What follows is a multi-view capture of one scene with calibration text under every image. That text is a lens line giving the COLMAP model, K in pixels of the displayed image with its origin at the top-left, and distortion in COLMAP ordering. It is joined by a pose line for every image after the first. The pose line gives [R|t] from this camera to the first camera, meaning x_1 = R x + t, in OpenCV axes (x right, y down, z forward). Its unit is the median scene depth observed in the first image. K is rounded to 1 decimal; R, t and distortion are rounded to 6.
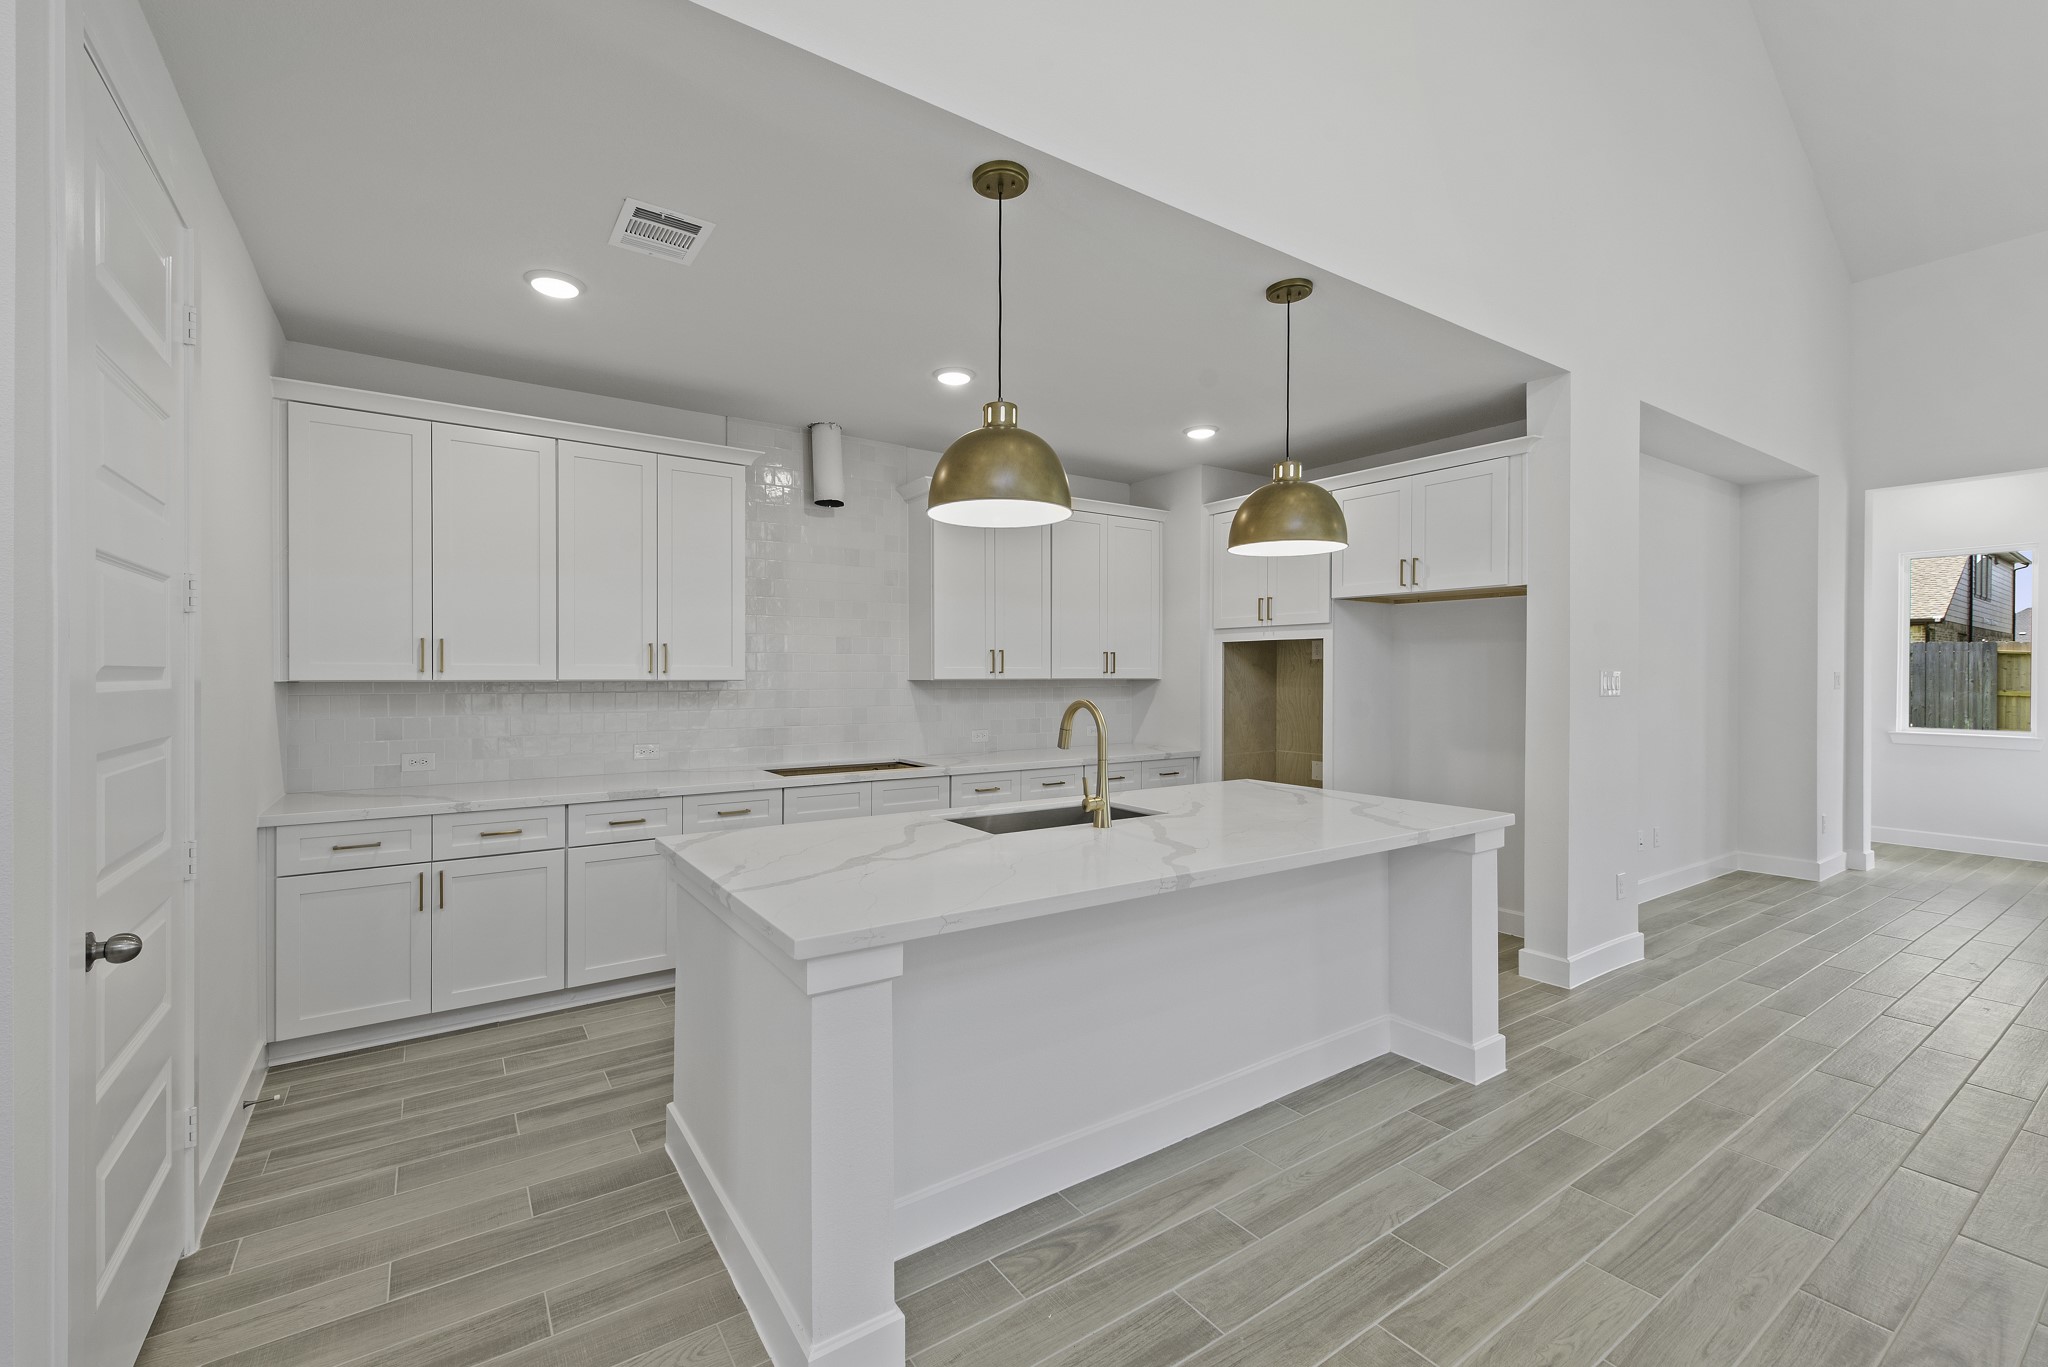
lens RADIAL K [[835.1, 0, 1020.7], [0, 835.1, 680.7], [0, 0, 1]] dist [0.003831, -0.000241]
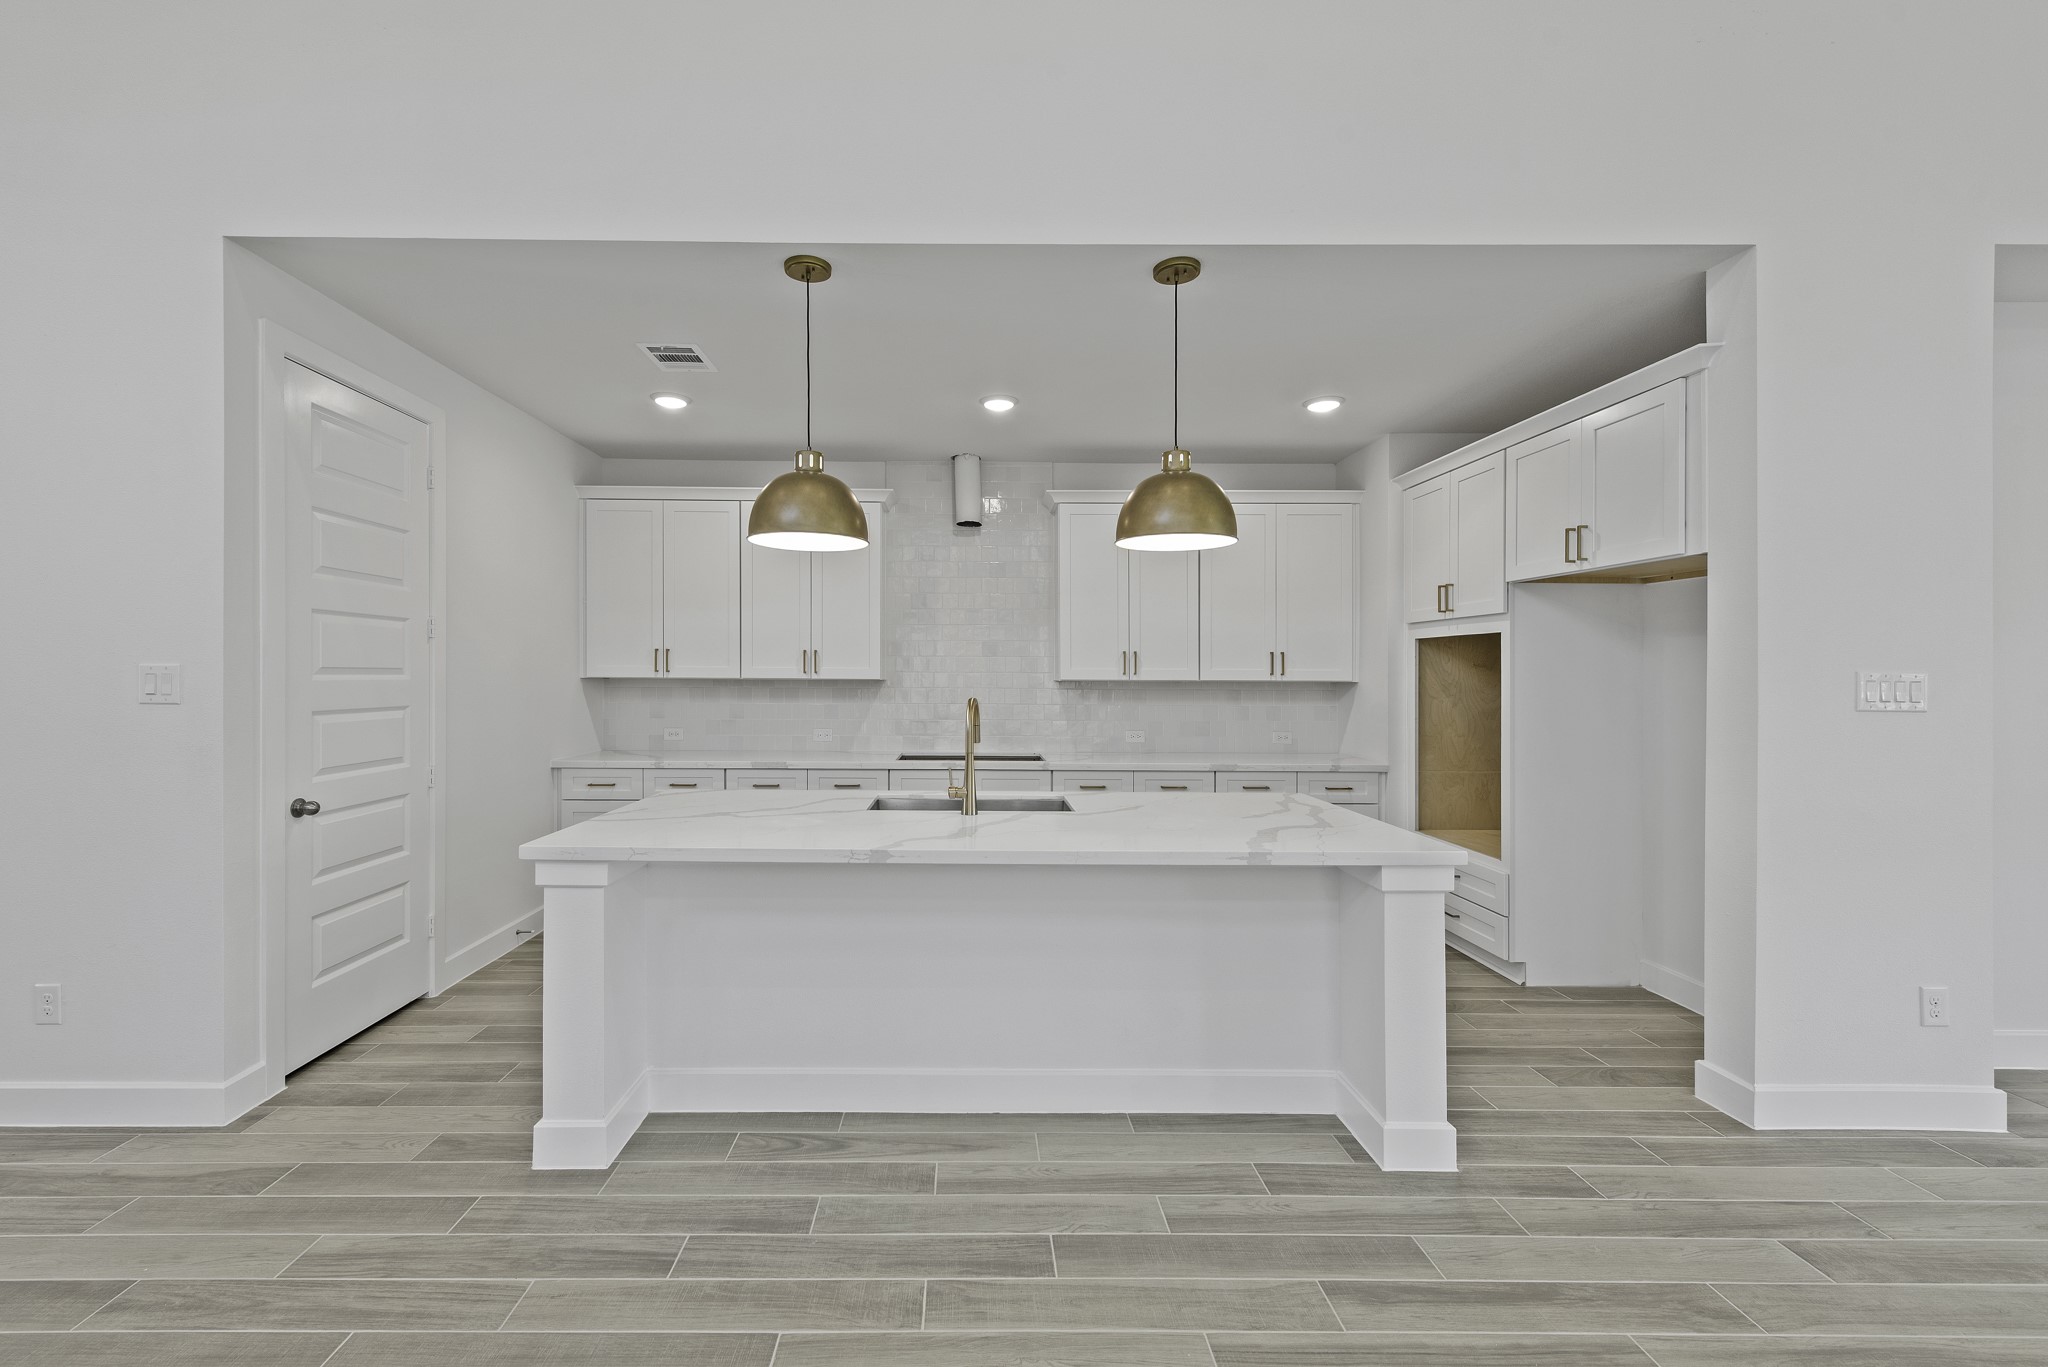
lens RADIAL K [[835.1, 0, 968.5], [0, 835.1, 682.9], [0, 0, 1]] dist [0.003831, -0.000241]
pose [[0.842233, 0.007976, -0.539055, 0.558126], [-0.007747, 0.999966, 0.002692, 0.000312], [0.539058, 0.001909, 0.842266, 0.067134]]
